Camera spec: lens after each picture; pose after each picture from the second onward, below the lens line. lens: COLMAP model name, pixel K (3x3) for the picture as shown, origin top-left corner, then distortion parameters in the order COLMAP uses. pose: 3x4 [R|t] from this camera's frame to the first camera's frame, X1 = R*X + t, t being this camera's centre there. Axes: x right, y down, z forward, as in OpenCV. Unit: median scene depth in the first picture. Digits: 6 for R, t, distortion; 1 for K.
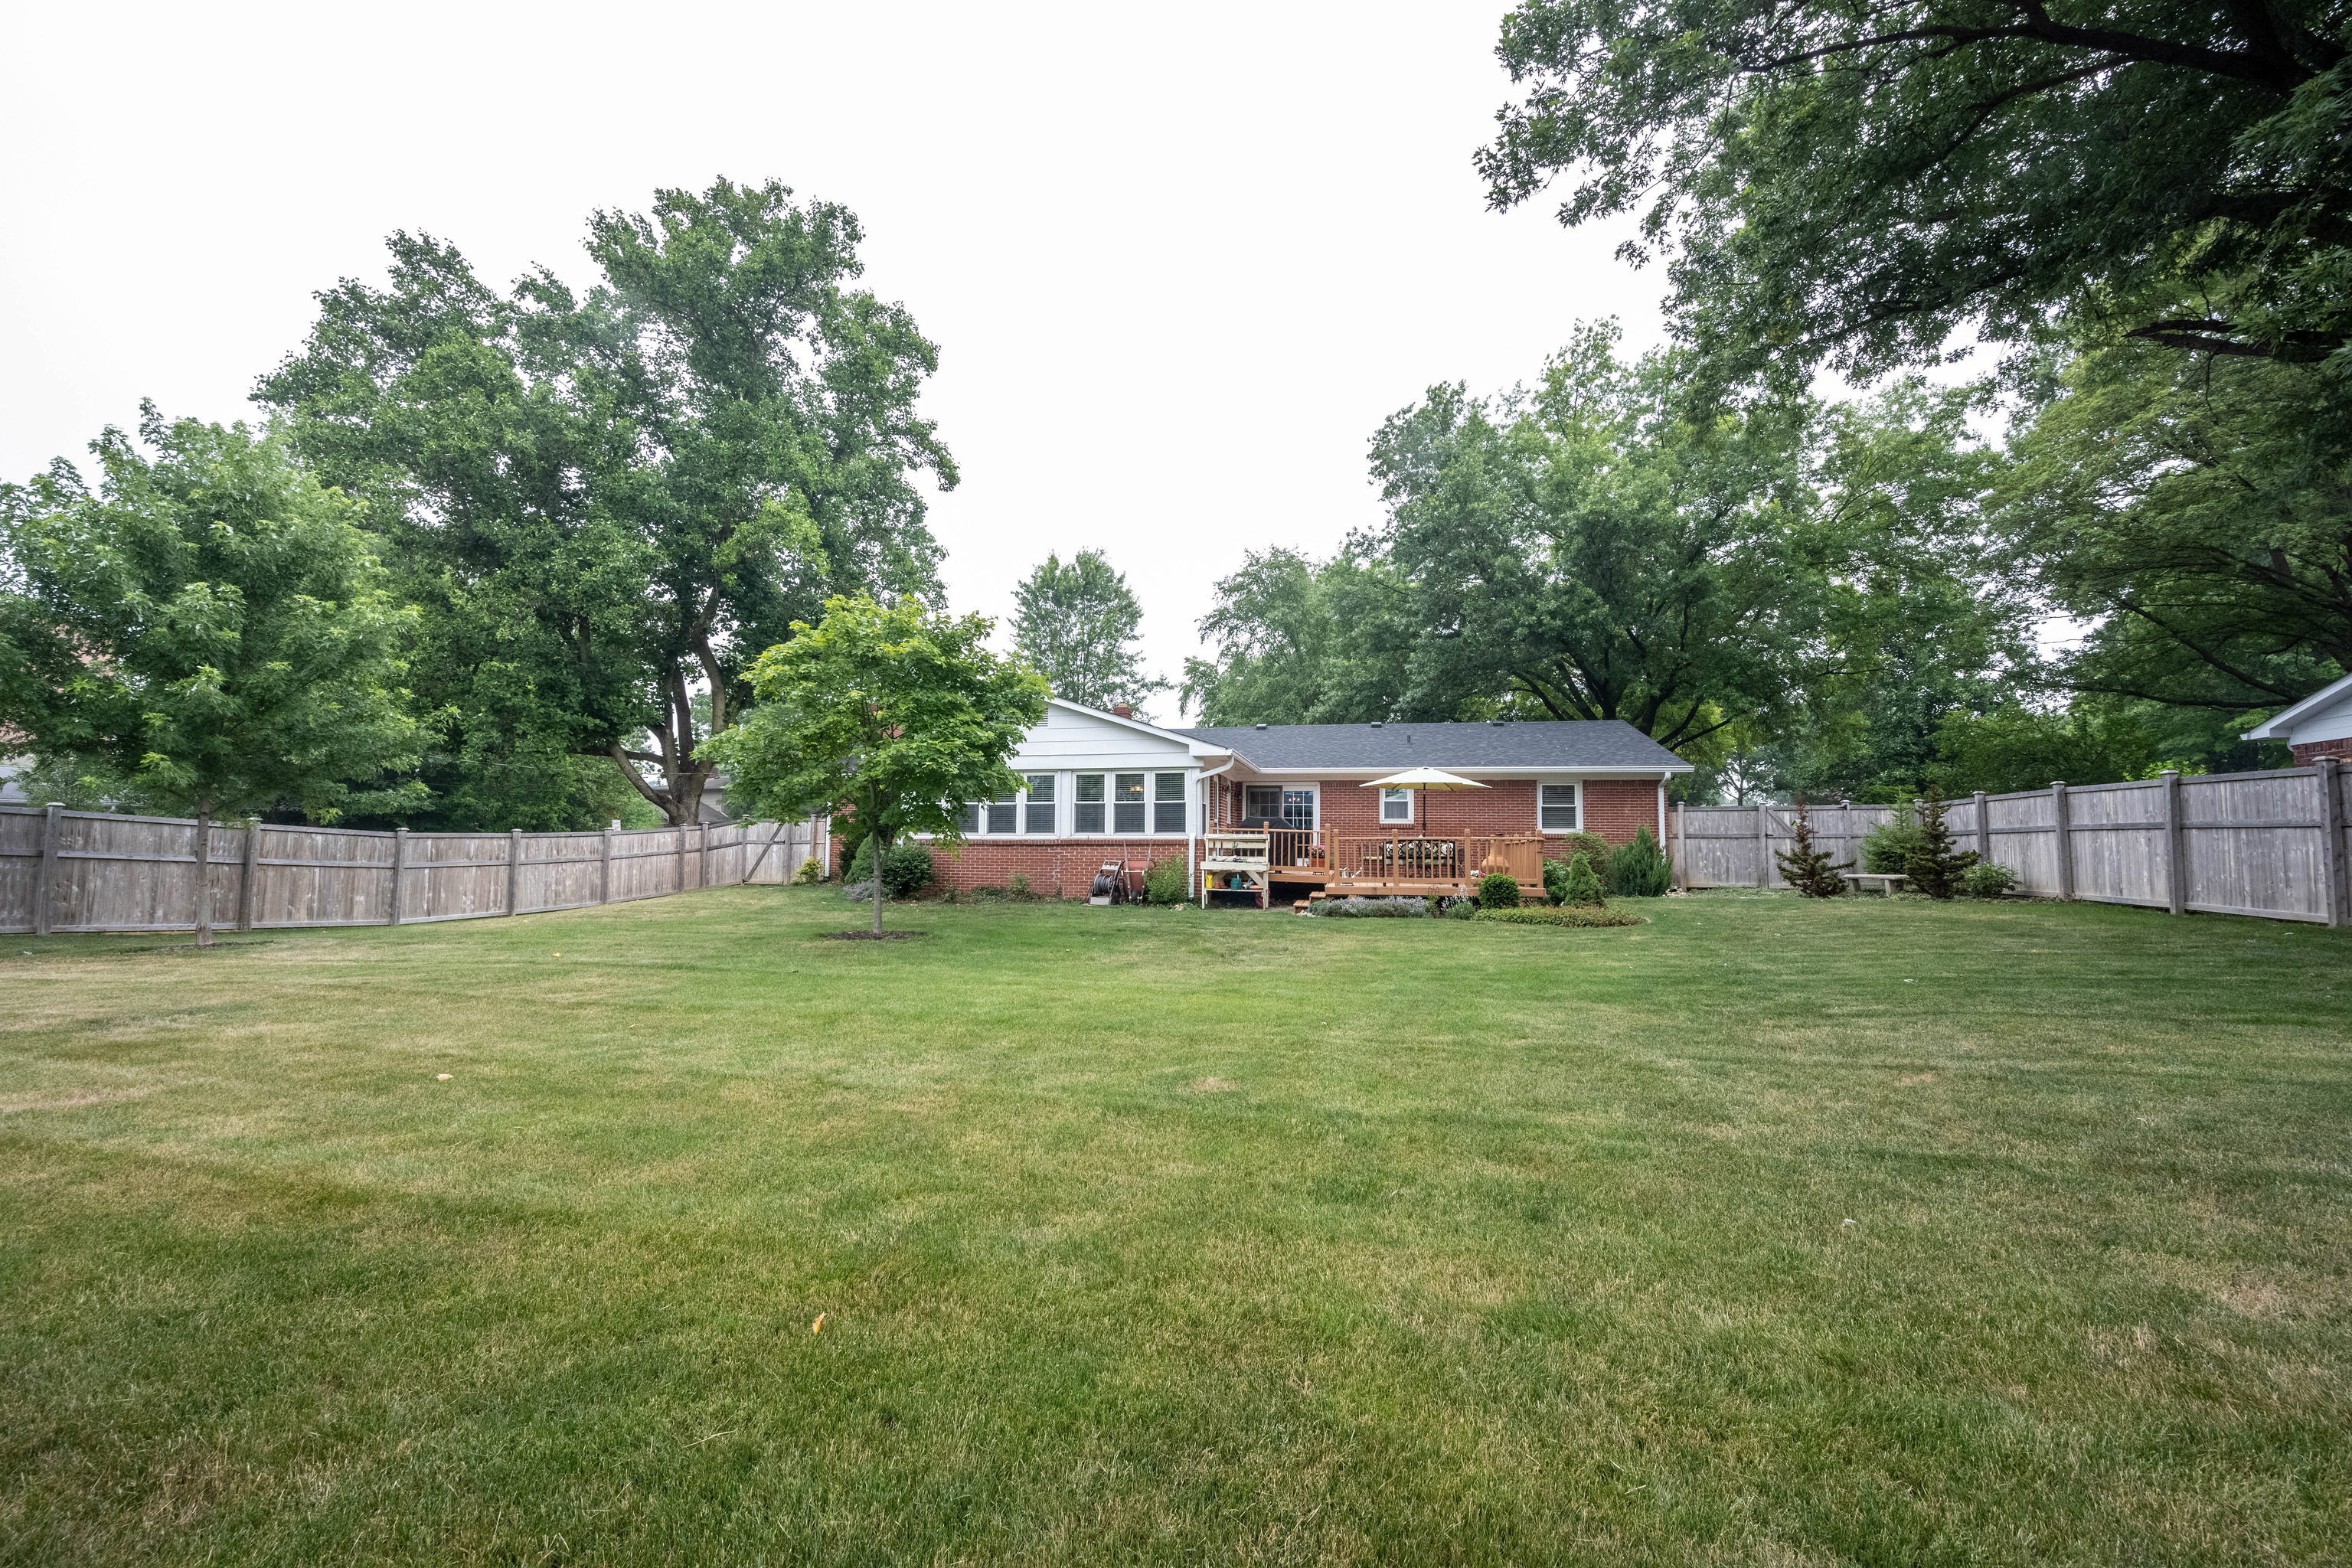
lens RADIAL K [[902.8, 0, 1176.0], [0, 902.8, 784.0], [0, 0, 1]] dist [0.000147, 0.000058]
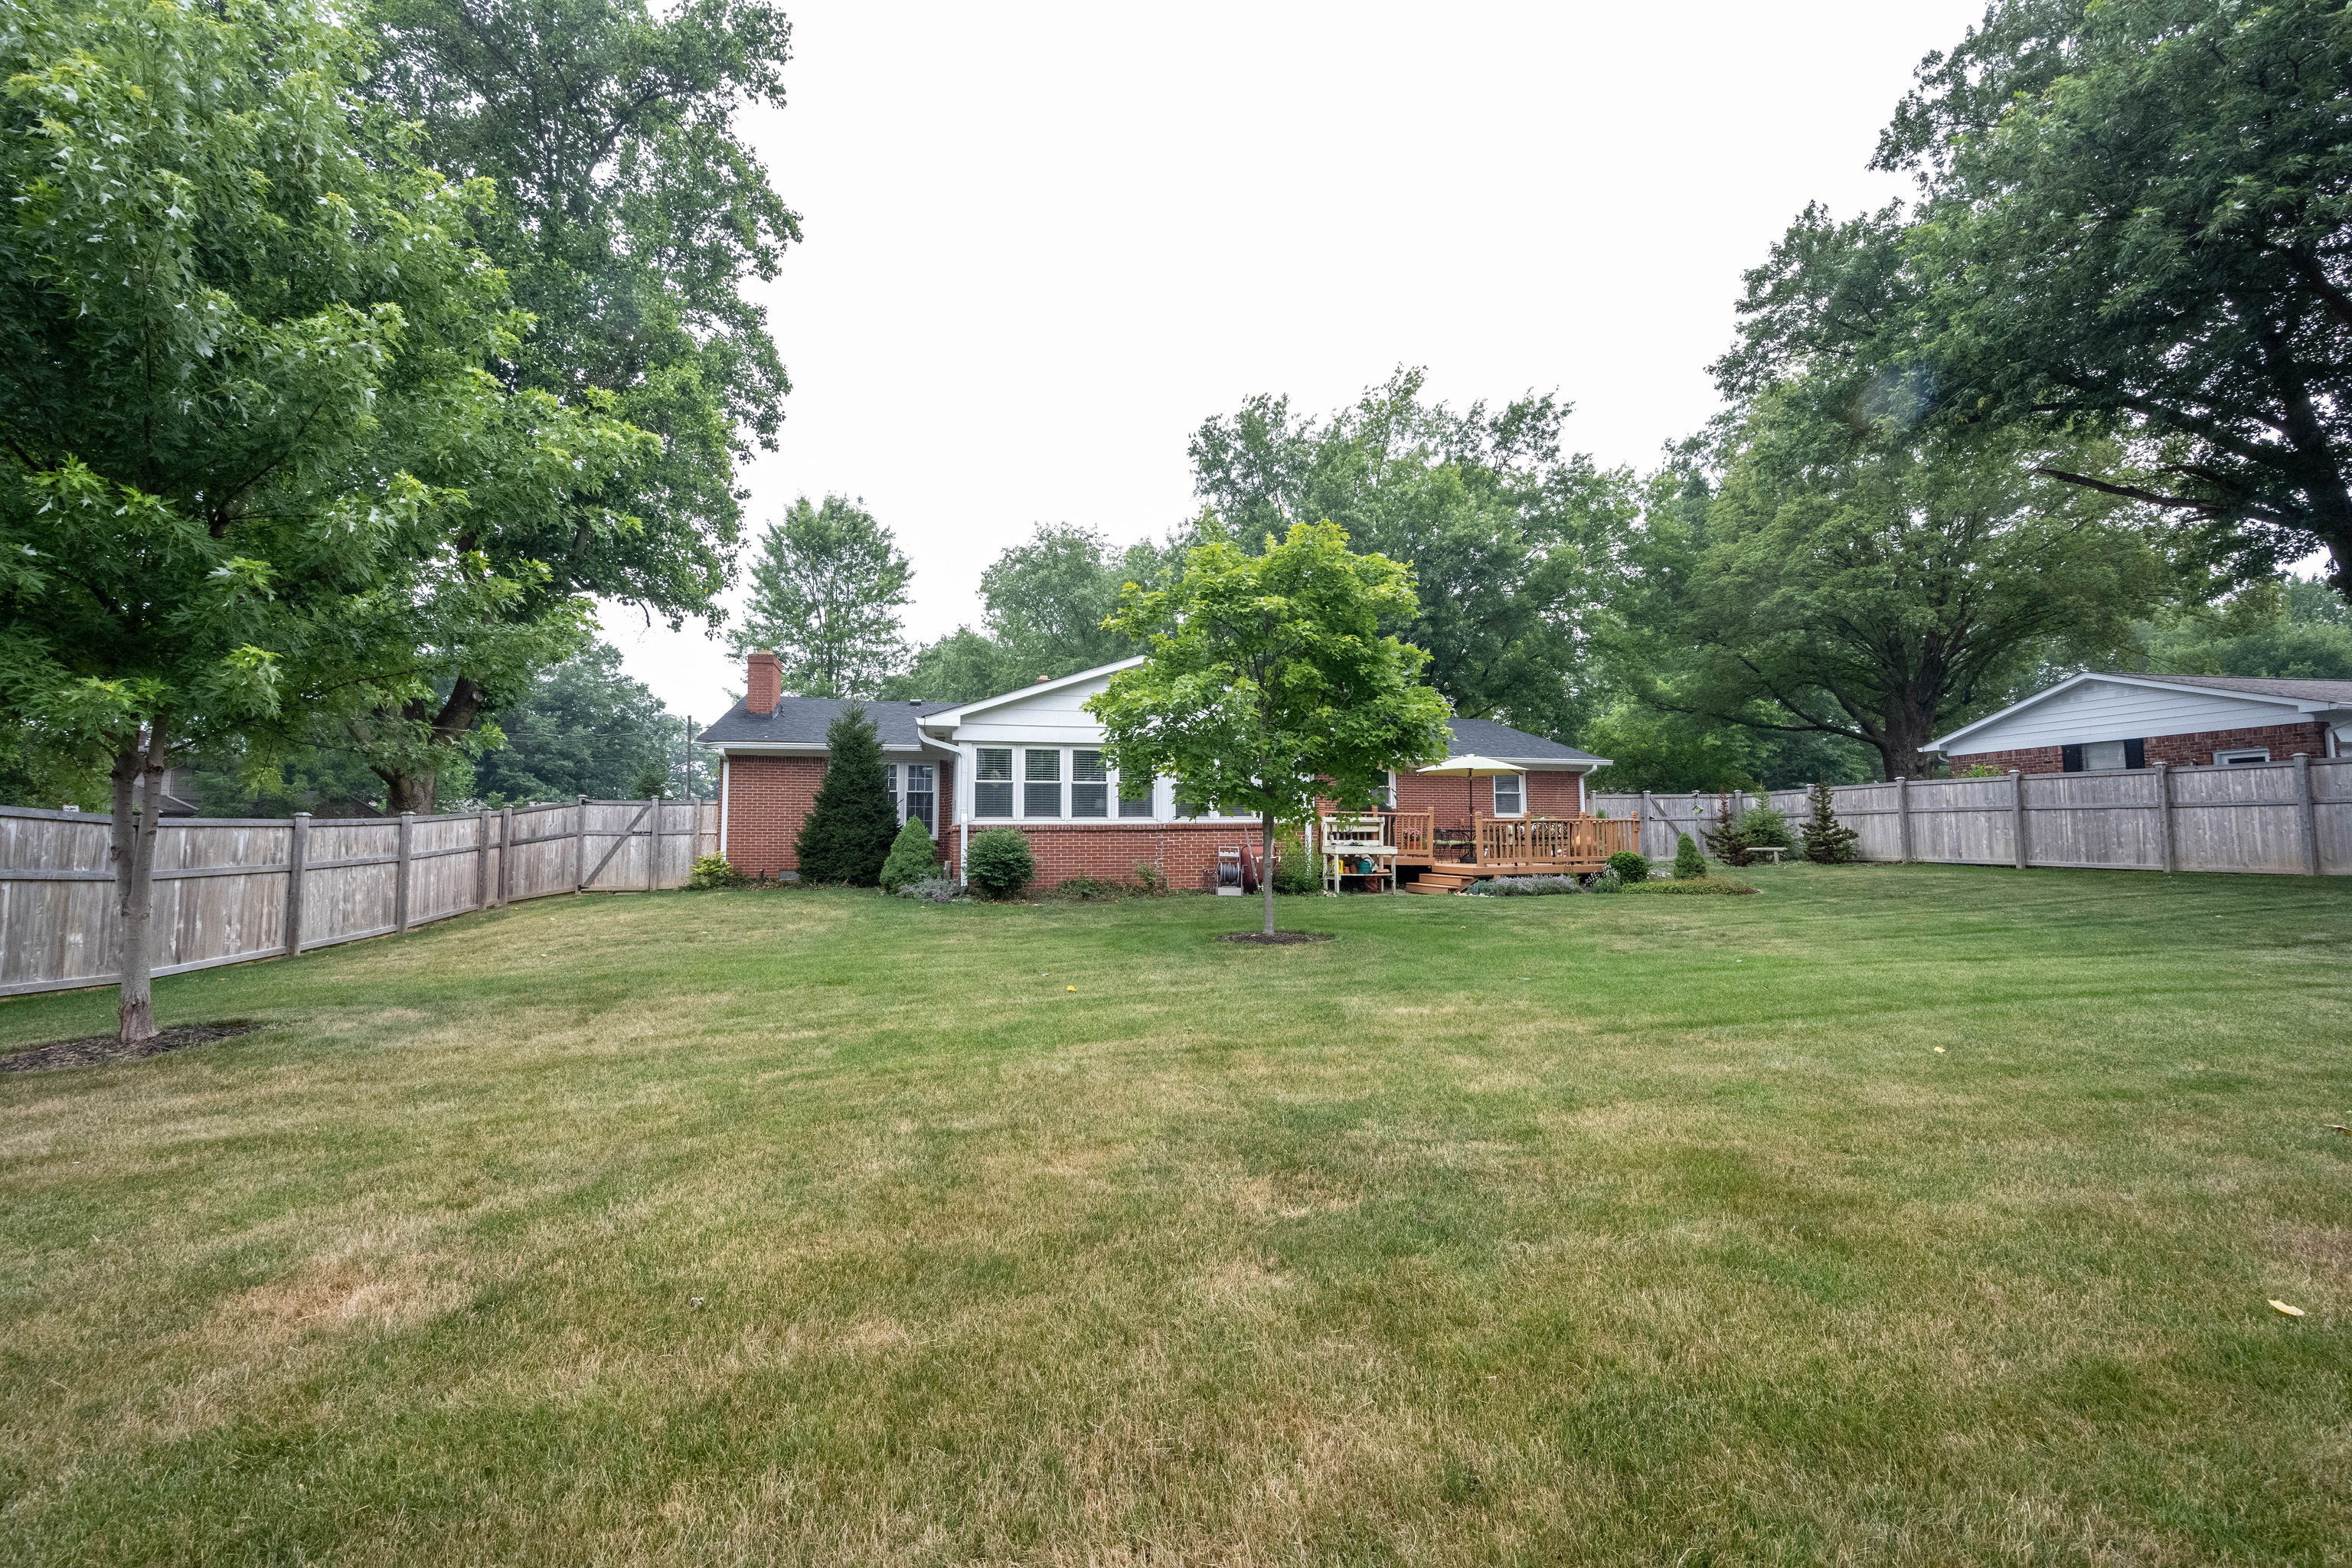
lens RADIAL K [[902.8, 0, 1176.0], [0, 902.8, 784.0], [0, 0, 1]] dist [0.000147, 0.000058]
pose [[0.895700, 0.014706, 0.444415, -0.505550], [-0.019153, 0.999801, 0.005518, 0.016753], [-0.444246, -0.013454, 0.895804, 0.200069]]
